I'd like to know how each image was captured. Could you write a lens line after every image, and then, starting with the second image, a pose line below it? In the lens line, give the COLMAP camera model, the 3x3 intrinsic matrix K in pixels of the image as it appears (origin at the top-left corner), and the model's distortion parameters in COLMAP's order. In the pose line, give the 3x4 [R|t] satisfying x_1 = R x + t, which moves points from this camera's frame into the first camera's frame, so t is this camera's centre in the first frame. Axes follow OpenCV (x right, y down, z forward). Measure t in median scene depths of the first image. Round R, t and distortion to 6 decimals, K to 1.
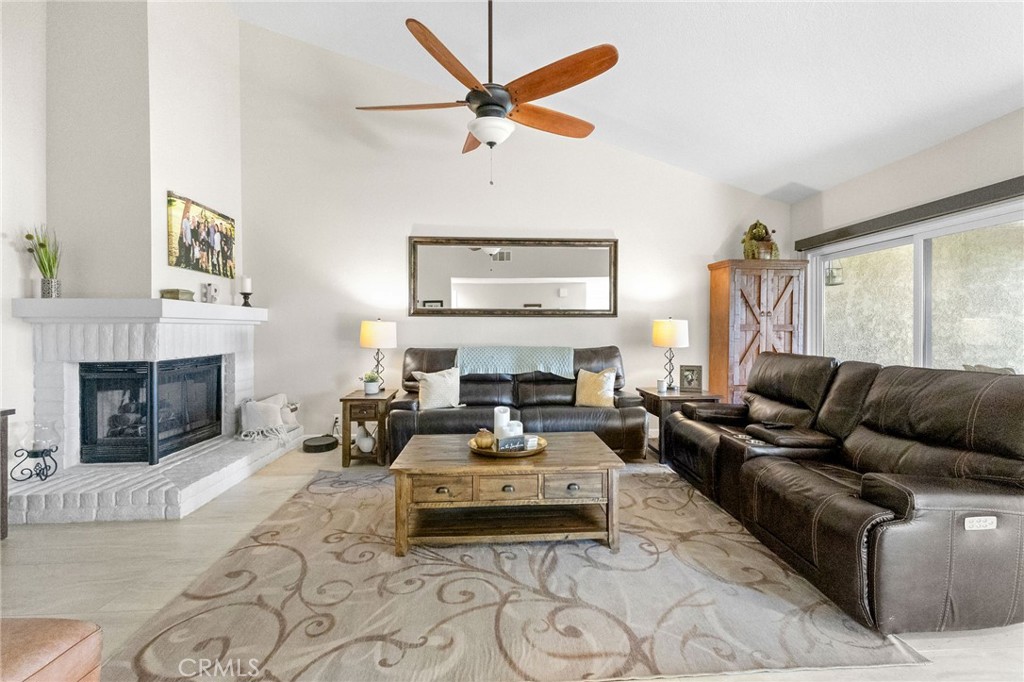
lens RADIAL K [[444.6, 0, 514.5], [0, 444.6, 330.3], [0, 0, 1]] dist [0.013027, -0.004038]
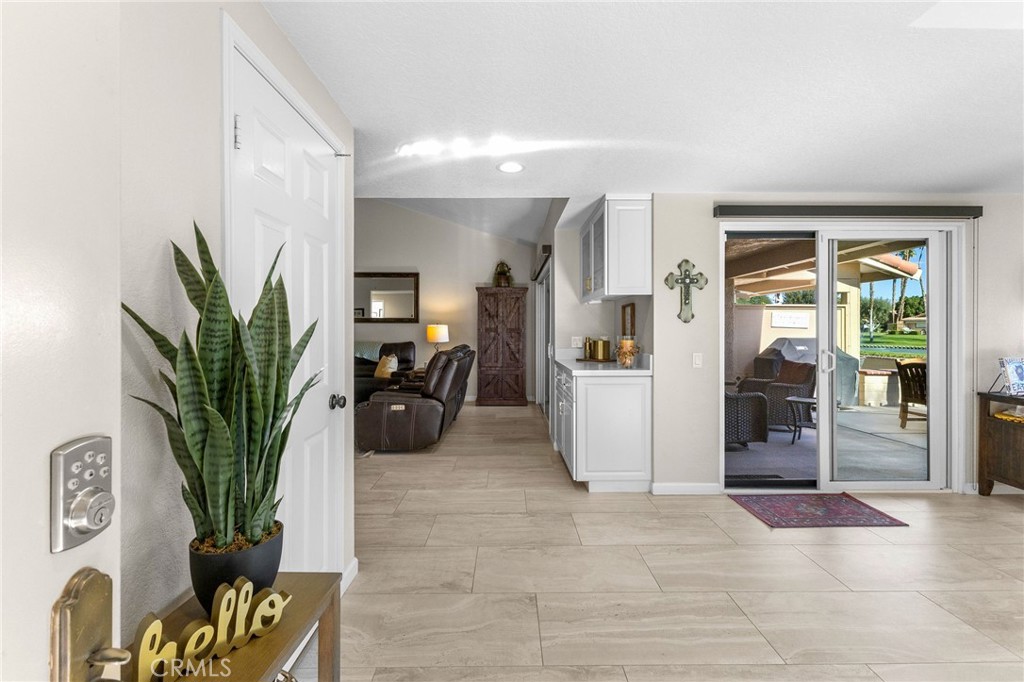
lens RADIAL K [[440.6, 0, 512.4], [0, 440.6, 334.8], [0, 0, 1]] dist [0.006055, -0.000213]
pose [[0.999179, 0.000777, -0.040509, 0.736337], [-0.000481, 0.999973, 0.007321, -0.001224], [0.040513, -0.007296, 0.999152, -0.613317]]
